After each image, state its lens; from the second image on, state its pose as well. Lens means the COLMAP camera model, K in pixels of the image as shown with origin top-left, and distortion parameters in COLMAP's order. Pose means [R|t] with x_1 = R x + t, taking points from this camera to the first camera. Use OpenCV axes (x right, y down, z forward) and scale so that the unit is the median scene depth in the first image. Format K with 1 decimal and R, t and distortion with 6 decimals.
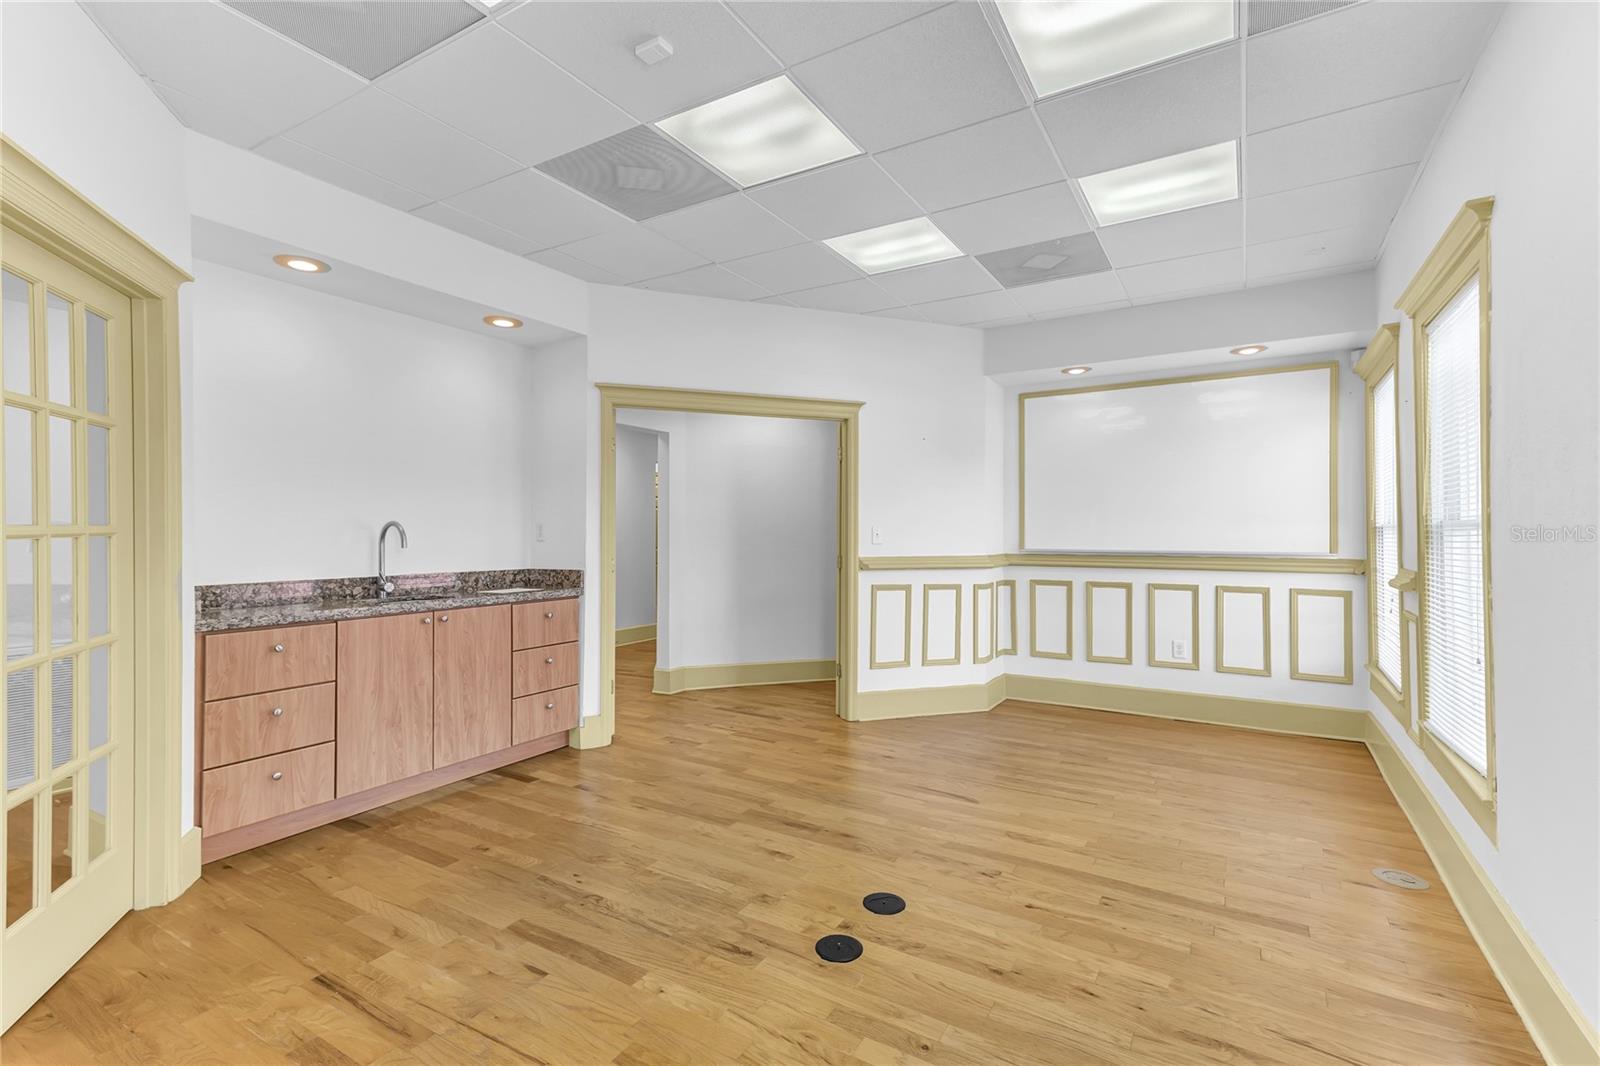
lens RADIAL K [[761.1, 0, 799.2], [0, 761.1, 532.9], [0, 0, 1]] dist [0.034240, -0.000303]
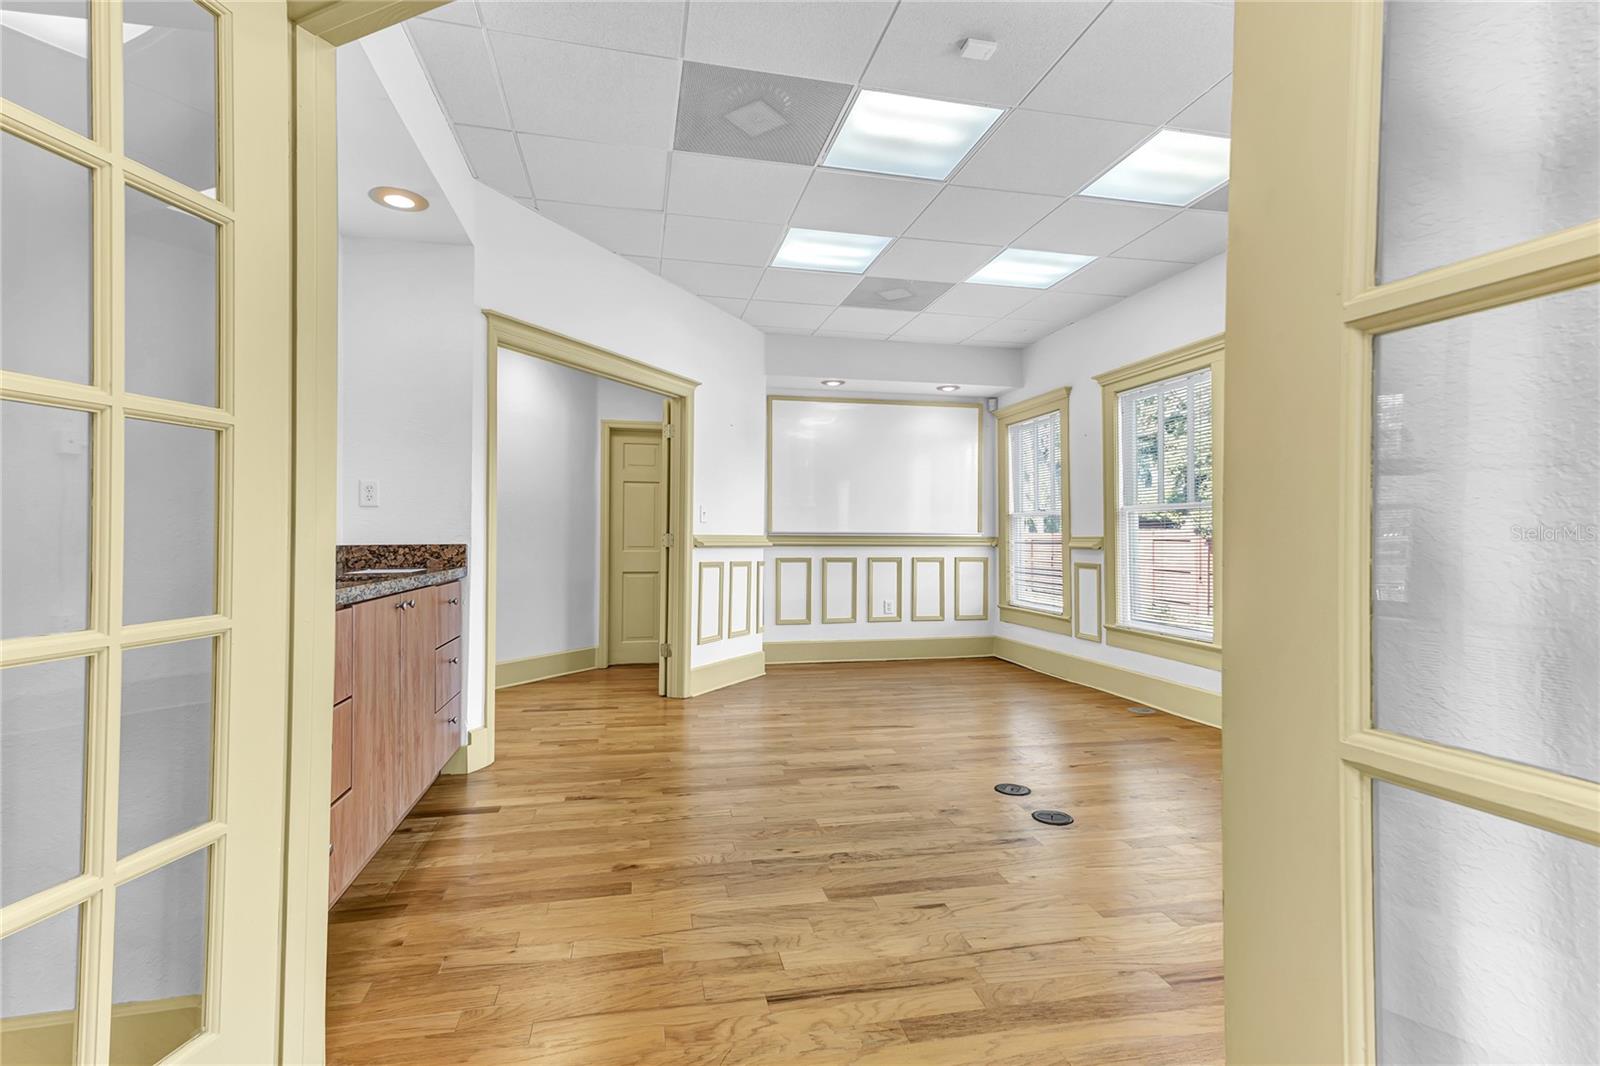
lens RADIAL K [[761.1, 0, 800.2], [0, 761.1, 533.7], [0, 0, 1]] dist [0.034240, -0.000303]
pose [[0.710914, 0.009398, 0.703216, -0.582140], [-0.004032, 0.999949, -0.009288, 0.042934], [-0.703268, 0.003767, 0.710915, 0.198470]]
